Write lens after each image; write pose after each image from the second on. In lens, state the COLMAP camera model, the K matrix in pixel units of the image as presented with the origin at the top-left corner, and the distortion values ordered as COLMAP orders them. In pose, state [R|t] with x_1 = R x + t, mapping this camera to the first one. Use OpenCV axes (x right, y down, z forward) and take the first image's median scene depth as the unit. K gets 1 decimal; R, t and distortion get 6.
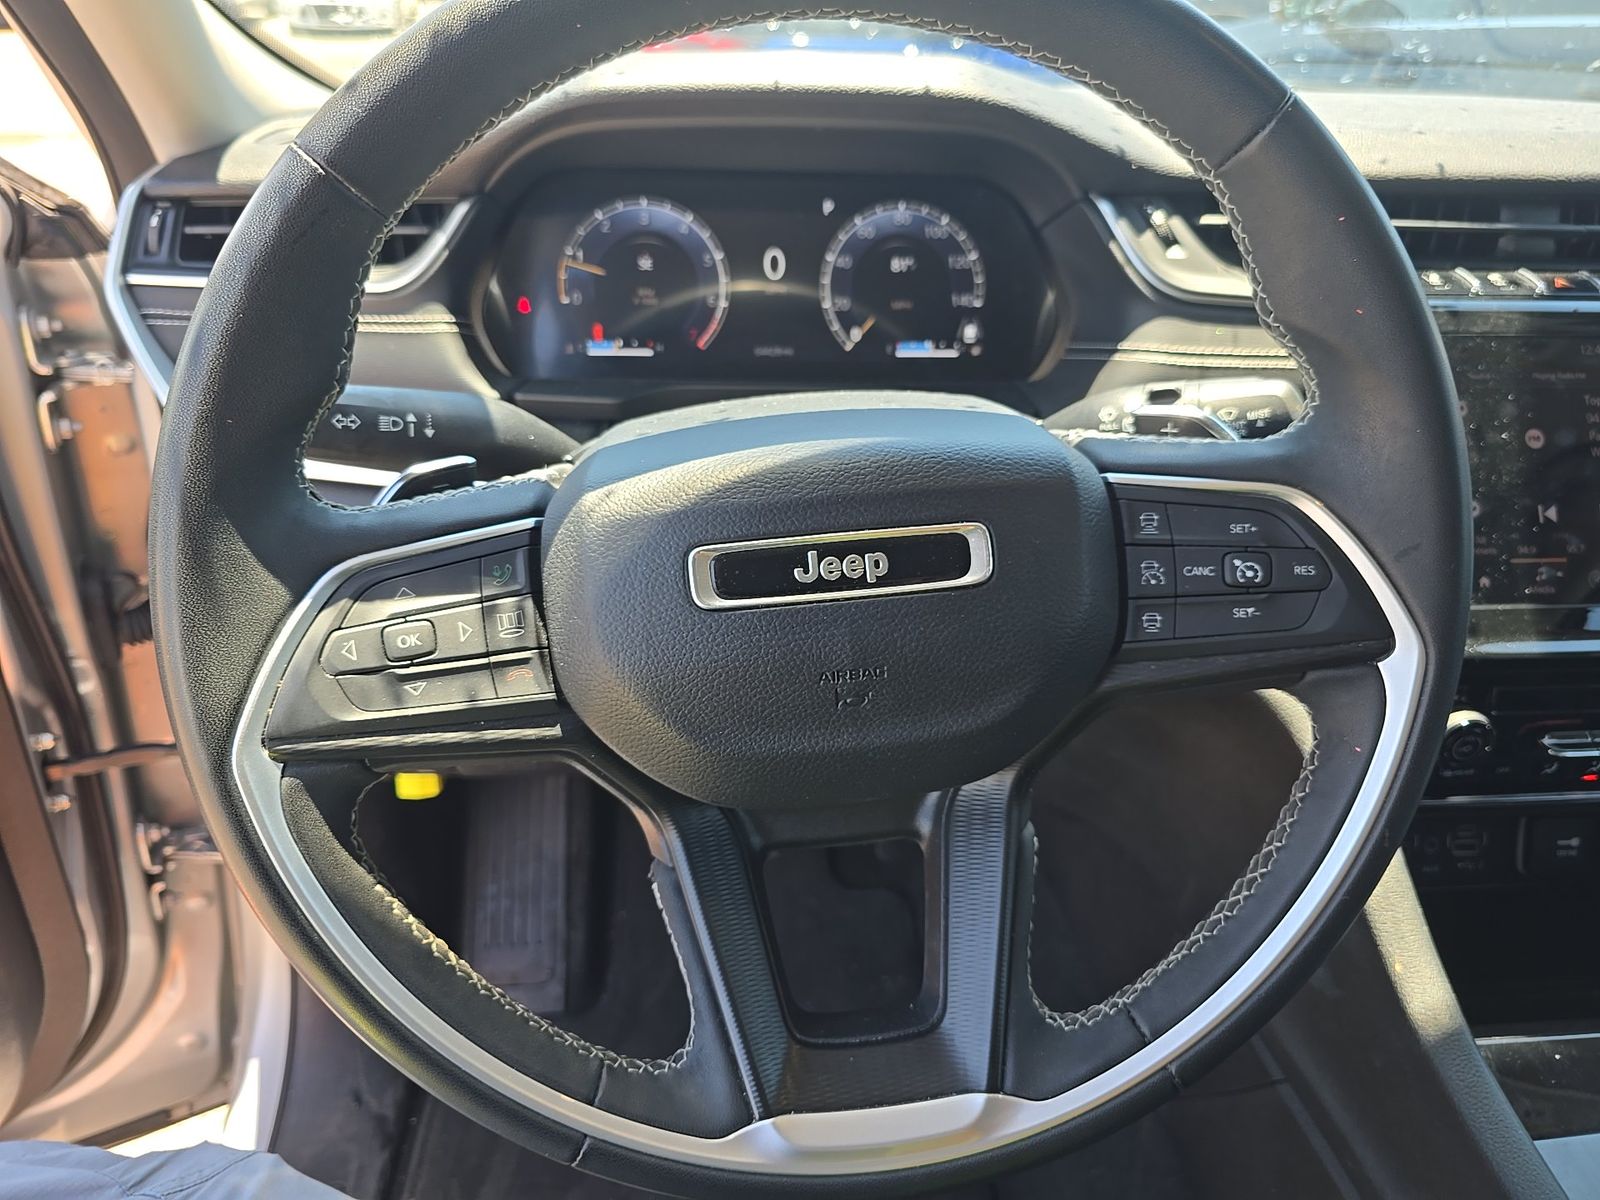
lens RADIAL K [[1077.3, 0, 800.0], [0, 1077.3, 600.0], [0, 0, 1]] dist [0.004942, -0.037951]
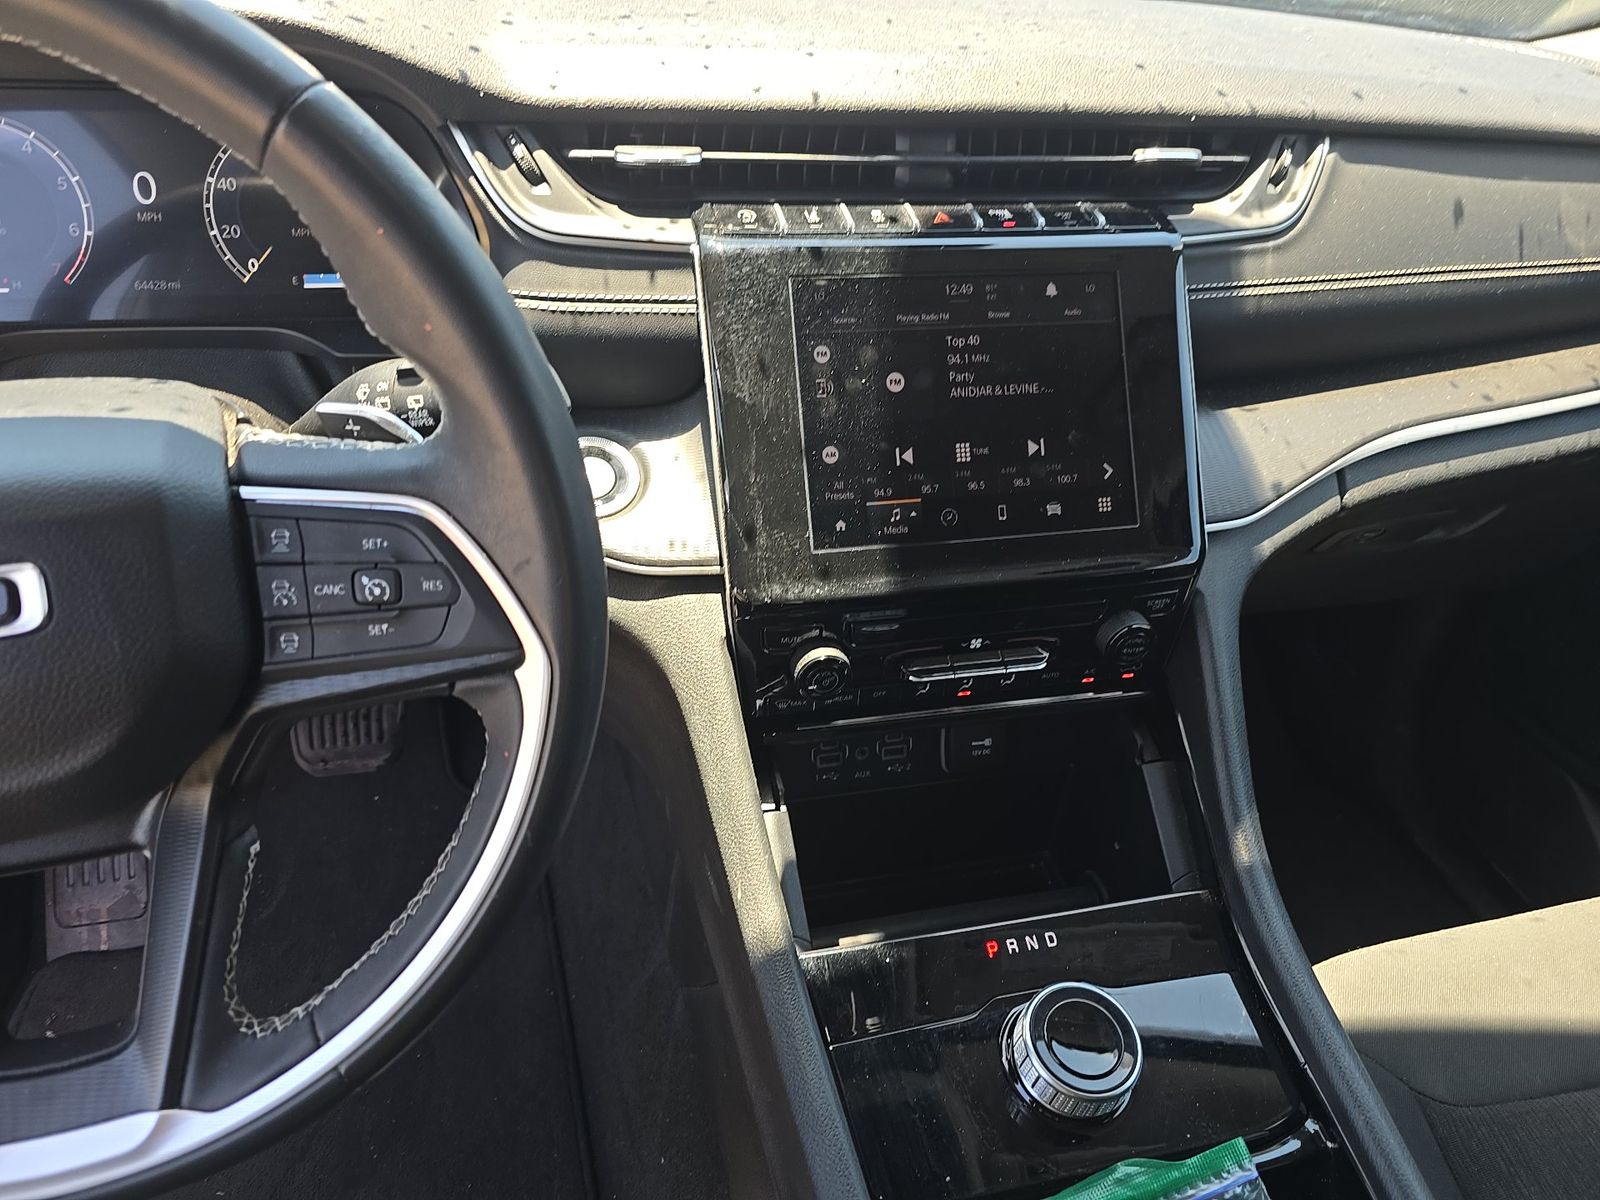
lens RADIAL K [[1045.3, 0, 800.0], [0, 1045.3, 600.0], [0, 0, 1]] dist [0.025260, -0.040883]
pose [[0.985193, -0.059277, 0.160876, 0.619248], [0.035652, 0.988649, 0.145953, -0.137207], [-0.167702, -0.138056, 0.976123, -0.000184]]
